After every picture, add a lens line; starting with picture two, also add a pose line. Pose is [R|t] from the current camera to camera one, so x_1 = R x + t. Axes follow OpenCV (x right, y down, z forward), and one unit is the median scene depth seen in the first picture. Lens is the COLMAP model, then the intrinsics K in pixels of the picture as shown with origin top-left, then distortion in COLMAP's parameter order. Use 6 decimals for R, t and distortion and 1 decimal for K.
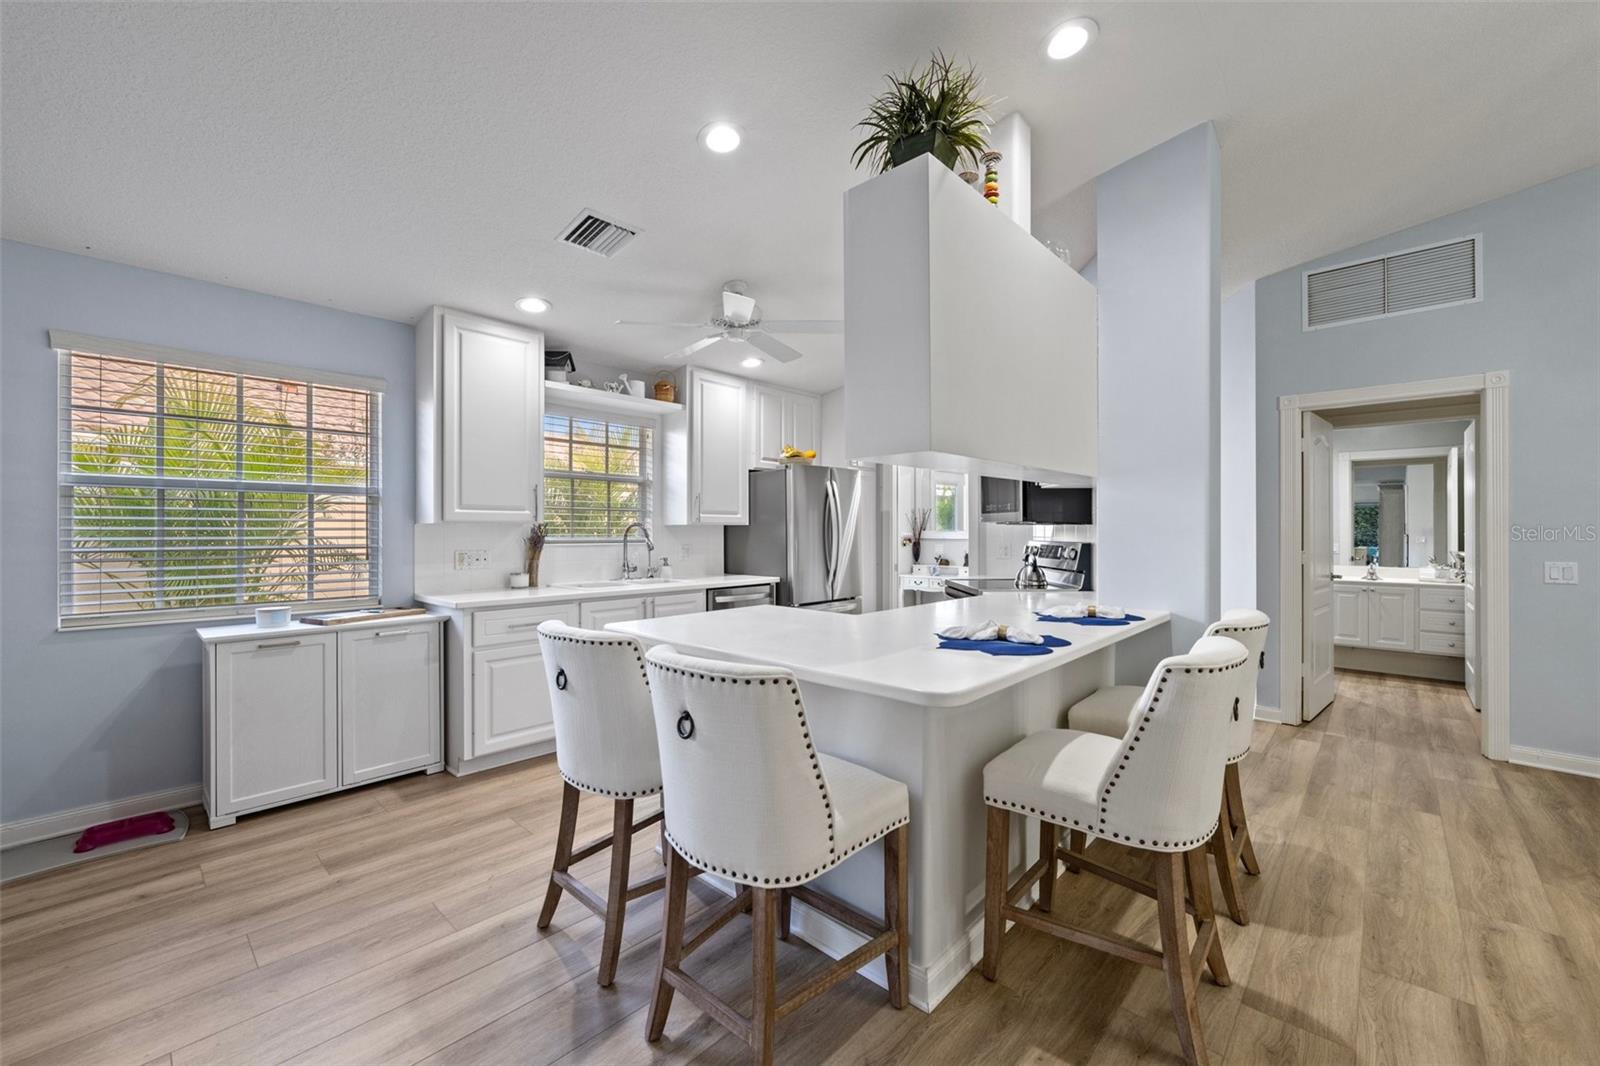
lens RADIAL K [[637.2, 0, 795.5], [0, 637.2, 525.6], [0, 0, 1]] dist [-0.000800, -0.000422]
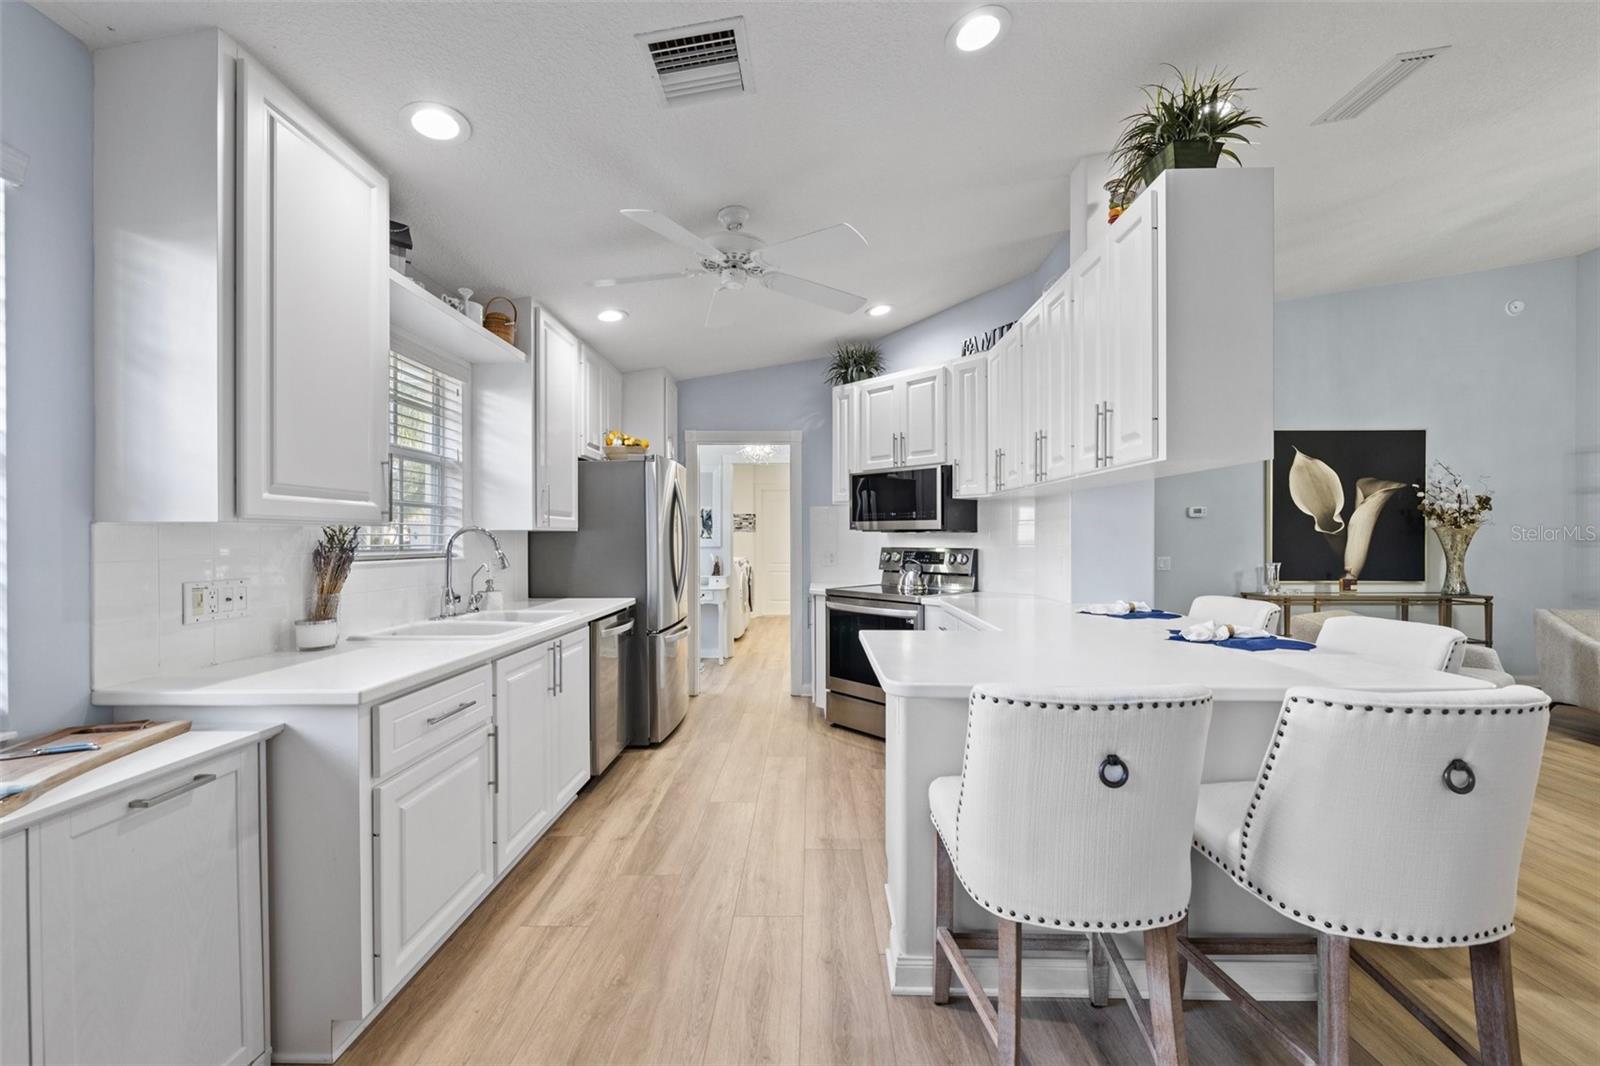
lens RADIAL K [[638.3, 0, 800.8], [0, 638.3, 539.5], [0, 0, 1]] dist [-0.001130, -0.000352]
pose [[0.742458, -0.002394, 0.669888, -0.553056], [-0.004444, 0.999954, 0.008498, 0.002536], [-0.669878, -0.009286, 0.742414, 0.392291]]
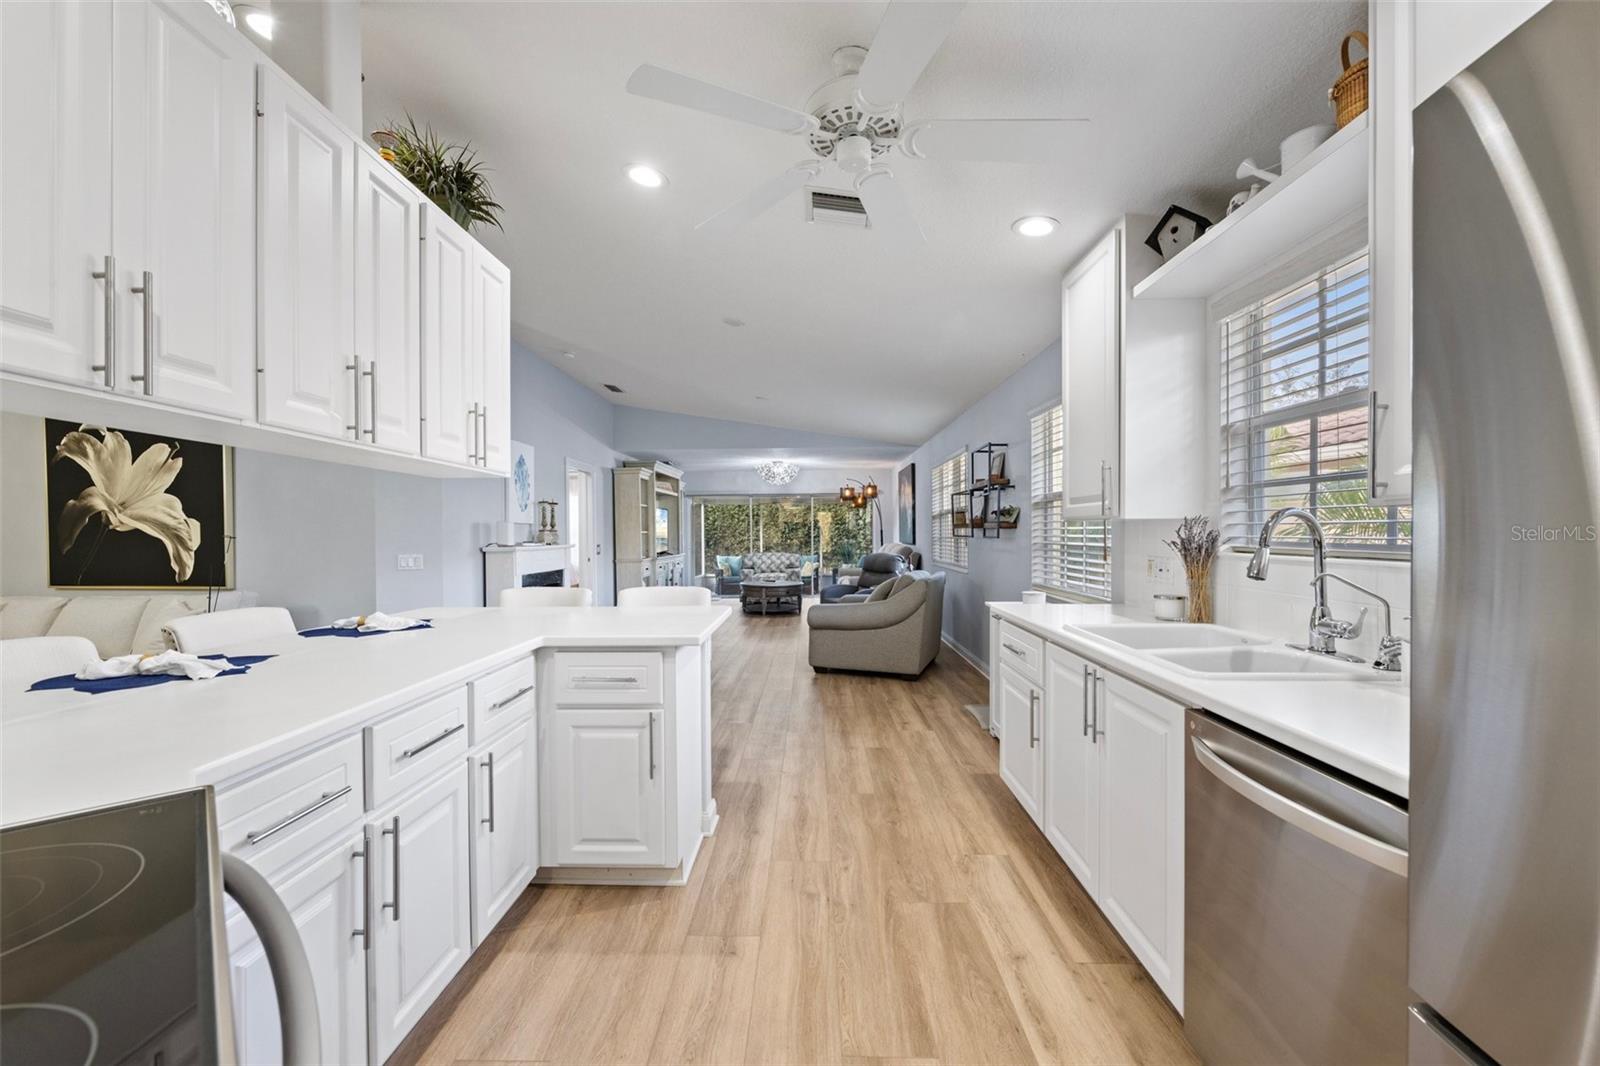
lens RADIAL K [[630.6, 0, 797.1], [0, 630.6, 536.7], [0, 0, 1]] dist [-0.002517, -0.000423]
pose [[-0.746828, 0.010406, -0.664935, 0.292868], [0.011216, 0.999932, 0.003051, 0.010112], [0.664922, -0.005179, -0.746895, 1.380545]]
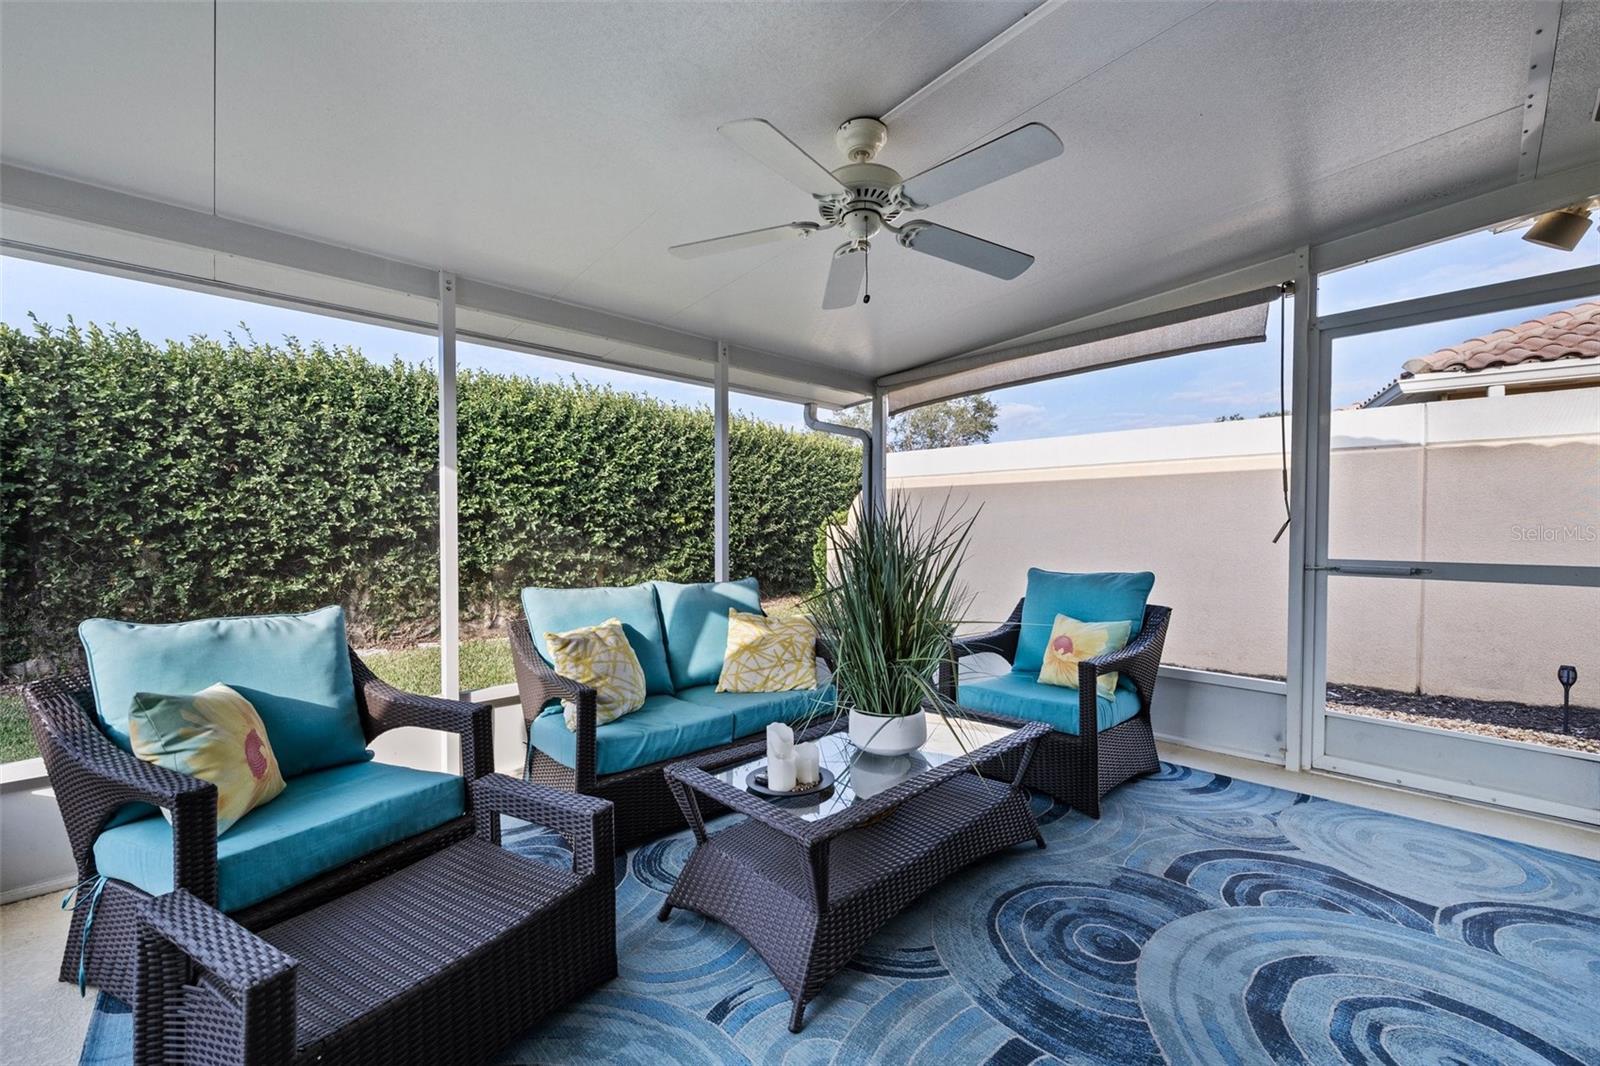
lens RADIAL K [[630.2, 0, 802.7], [0, 630.2, 541.9], [0, 0, 1]] dist [-0.001327, -0.000388]
pose [[-0.065819, 0.018631, -0.997658, -1.823738], [0.008005, 0.999803, 0.018143, 0.085969], [0.997799, -0.006792, -0.065955, -1.771363]]
